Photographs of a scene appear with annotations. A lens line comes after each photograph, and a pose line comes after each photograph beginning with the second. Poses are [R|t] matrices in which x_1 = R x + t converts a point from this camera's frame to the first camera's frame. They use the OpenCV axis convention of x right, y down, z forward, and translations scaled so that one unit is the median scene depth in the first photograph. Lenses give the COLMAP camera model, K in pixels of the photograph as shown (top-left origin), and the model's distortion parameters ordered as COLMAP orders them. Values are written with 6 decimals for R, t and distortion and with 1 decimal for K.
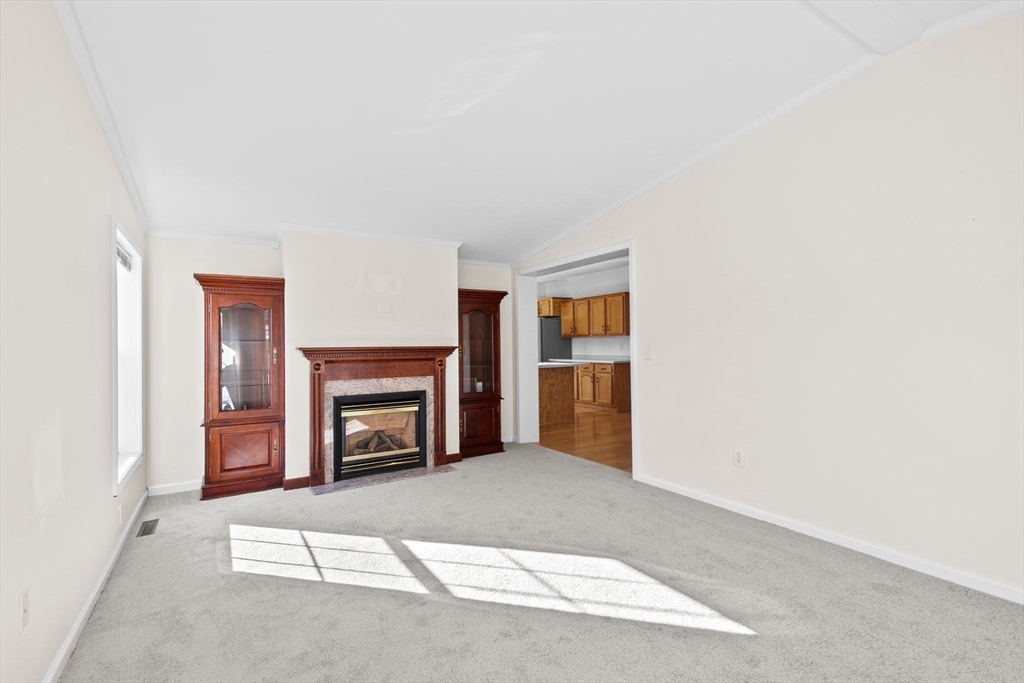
lens RADIAL K [[461.4, 0, 507.5], [0, 461.4, 339.4], [0, 0, 1]] dist [0.009652, -0.001151]
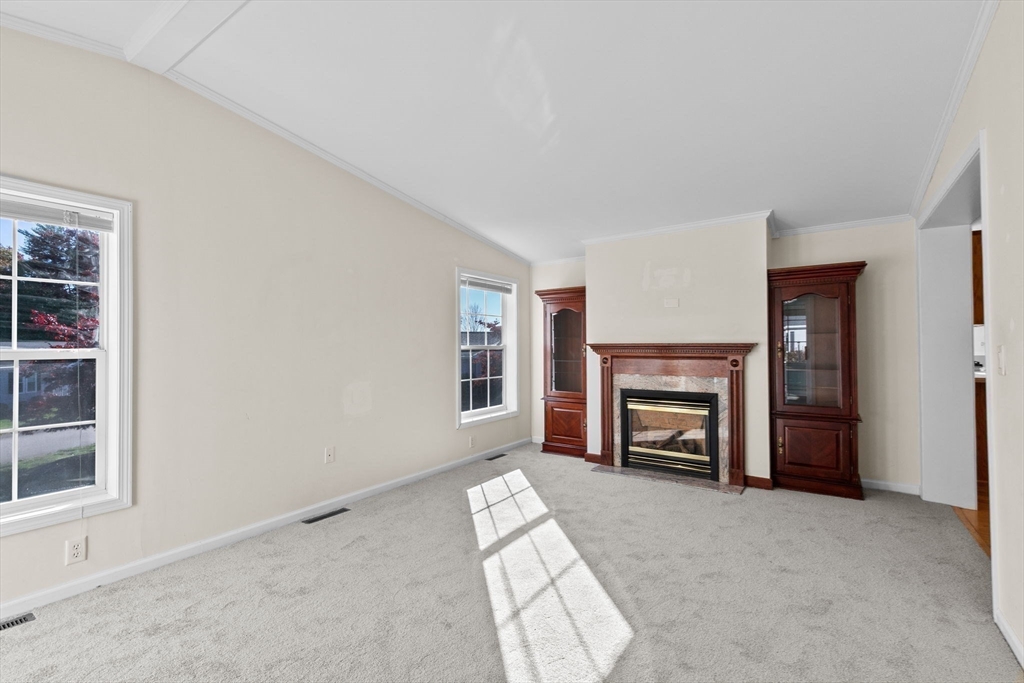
lens RADIAL K [[461.4, 0, 507.5], [0, 461.4, 339.4], [0, 0, 1]] dist [0.009652, -0.001151]
pose [[0.382526, -0.000141, -0.923945, 0.531484], [0.013809, 0.999889, 0.005564, -0.002392], [0.923842, -0.014888, 0.382486, 0.338283]]
